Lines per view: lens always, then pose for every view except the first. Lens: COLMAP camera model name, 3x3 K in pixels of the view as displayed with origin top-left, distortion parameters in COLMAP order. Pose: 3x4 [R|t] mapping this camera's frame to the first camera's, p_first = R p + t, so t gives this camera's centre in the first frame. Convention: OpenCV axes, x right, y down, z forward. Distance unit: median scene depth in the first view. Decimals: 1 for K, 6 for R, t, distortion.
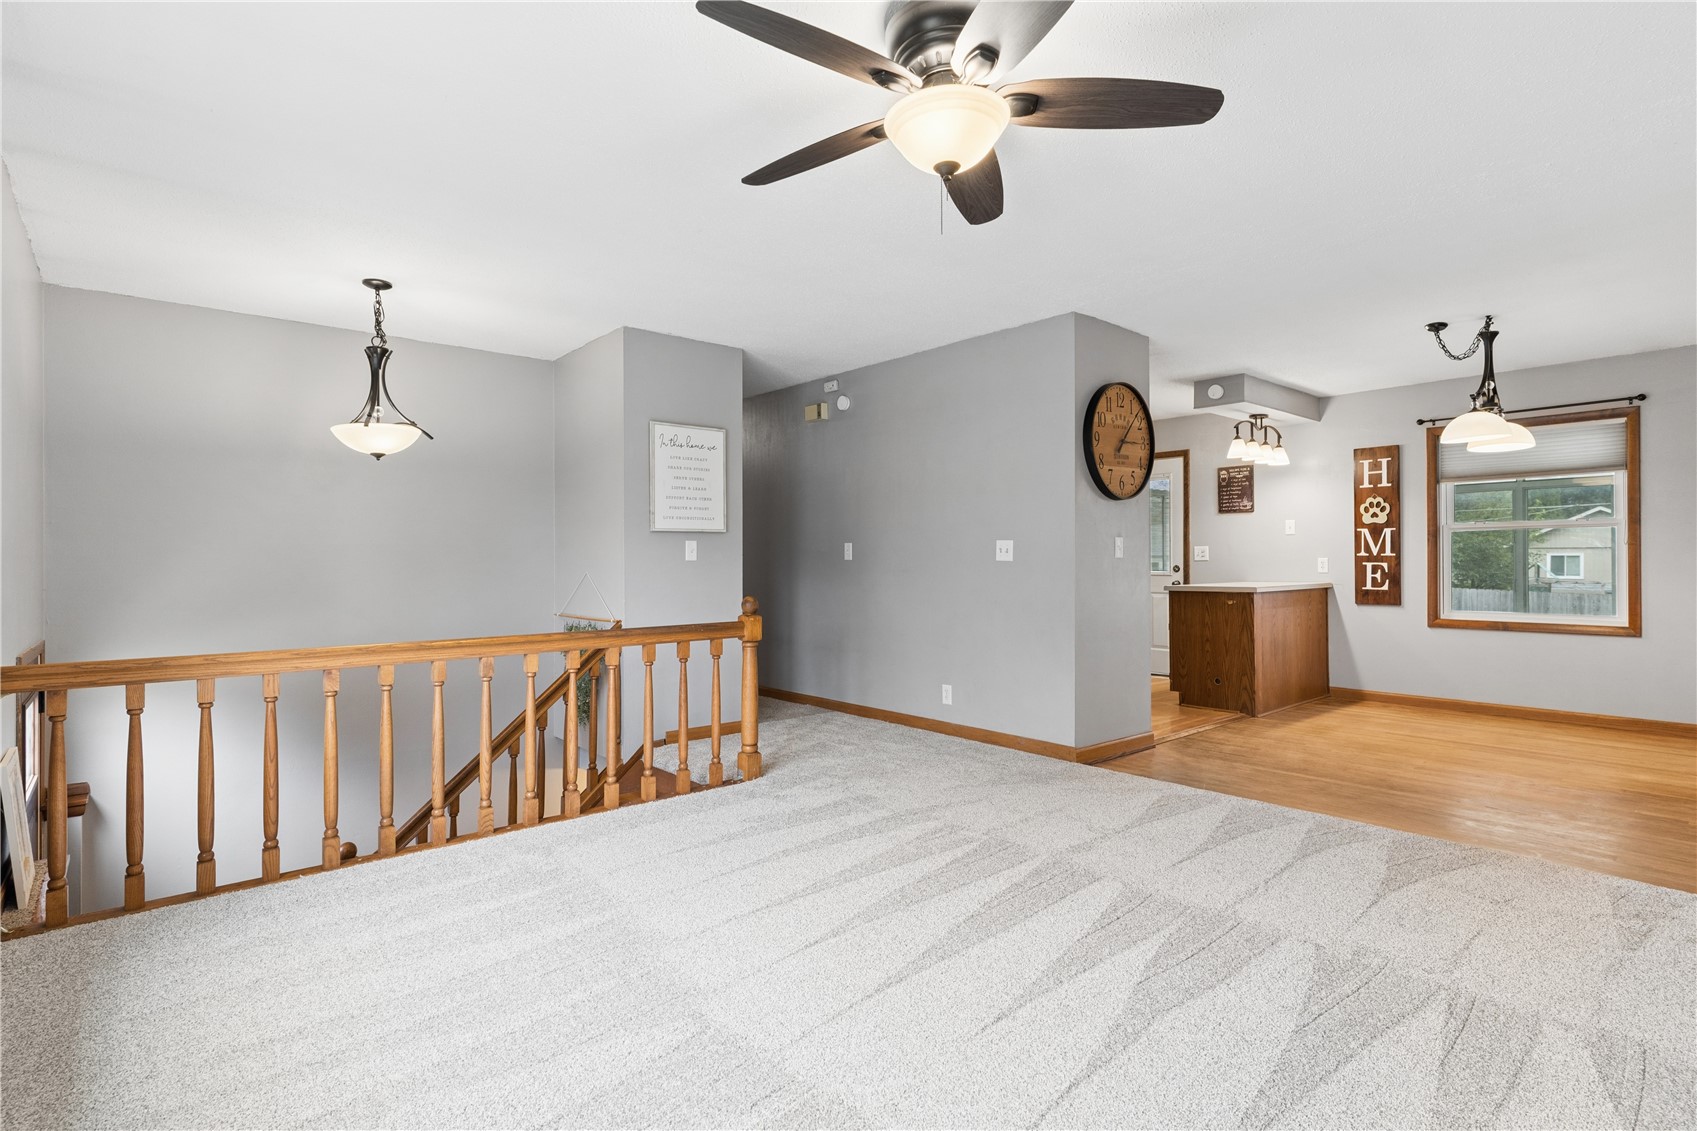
lens RADIAL K [[823.9, 0, 850.0], [0, 823.9, 553.8], [0, 0, 1]] dist [-0.001145, -0.000233]
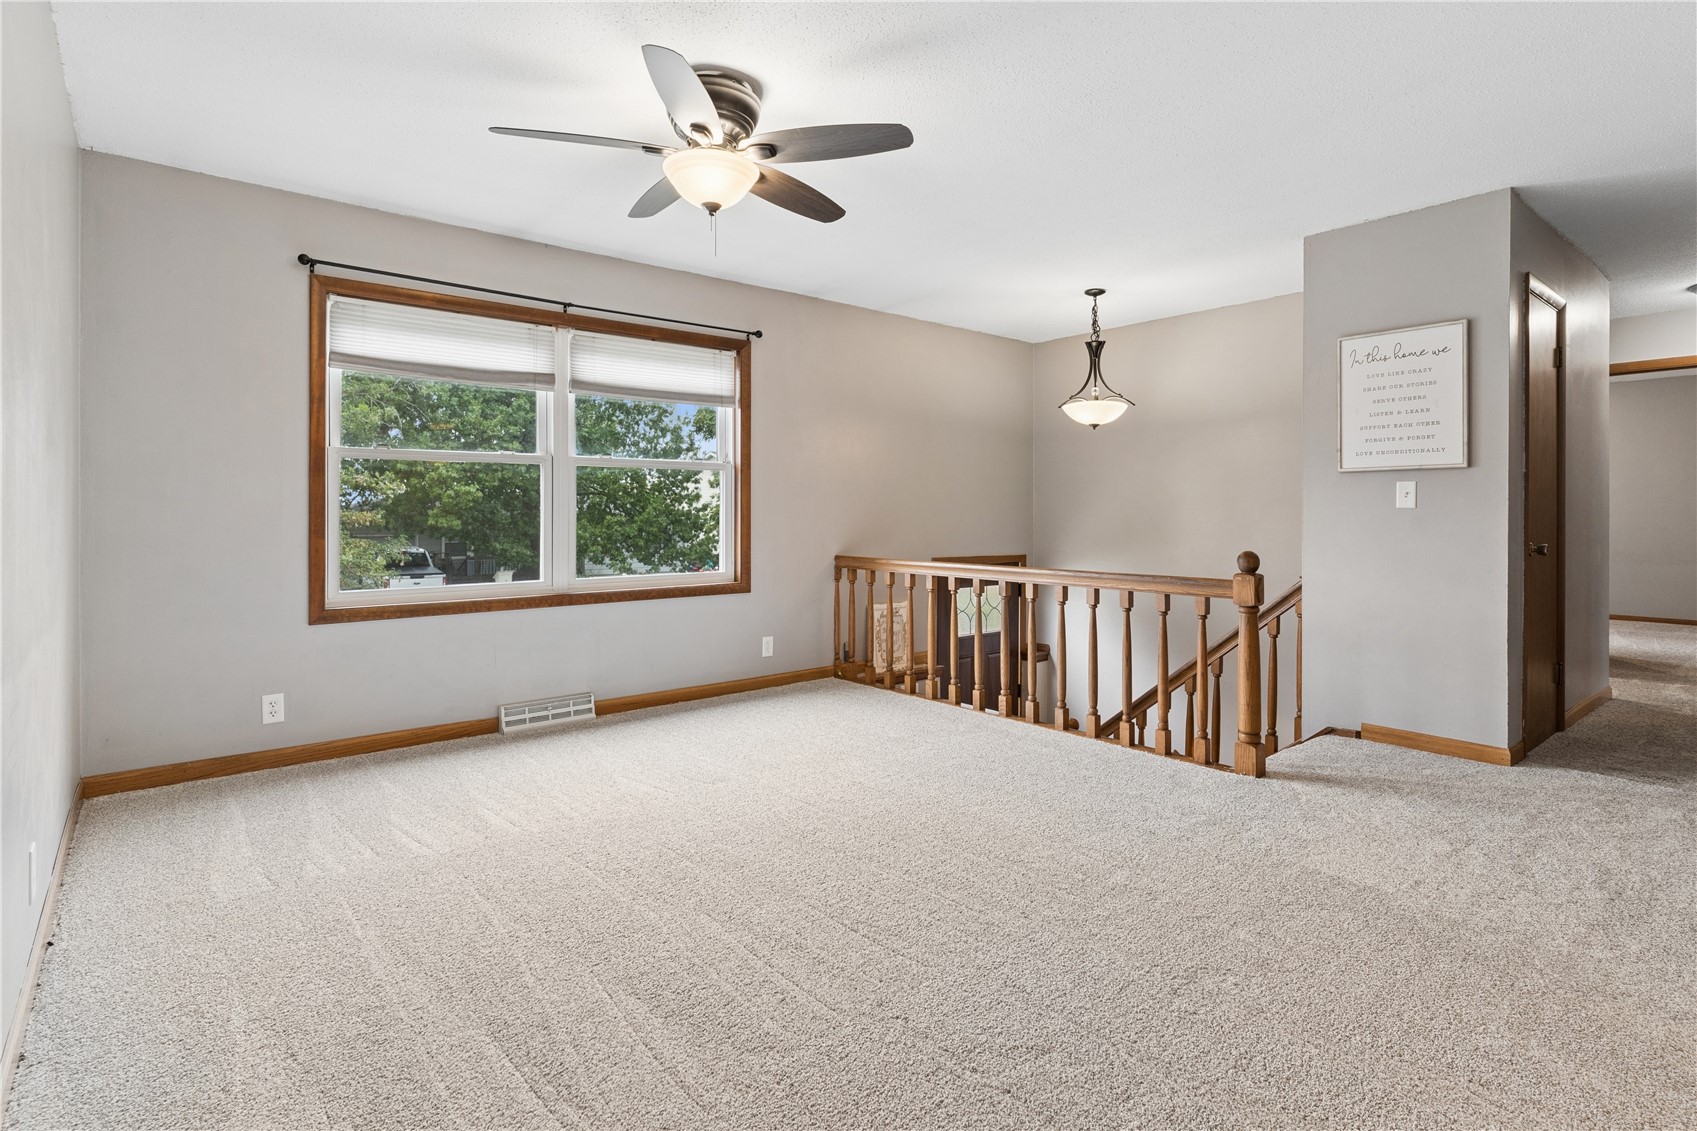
lens RADIAL K [[835.9, 0, 849.8], [0, 835.9, 514.6], [0, 0, 1]] dist [-0.000082, 0.000016]
pose [[-0.020546, 0.008059, -0.999756, 0.713746], [0.010420, 0.999915, 0.007846, 0.003921], [0.999735, -0.010256, -0.020628, 0.622545]]
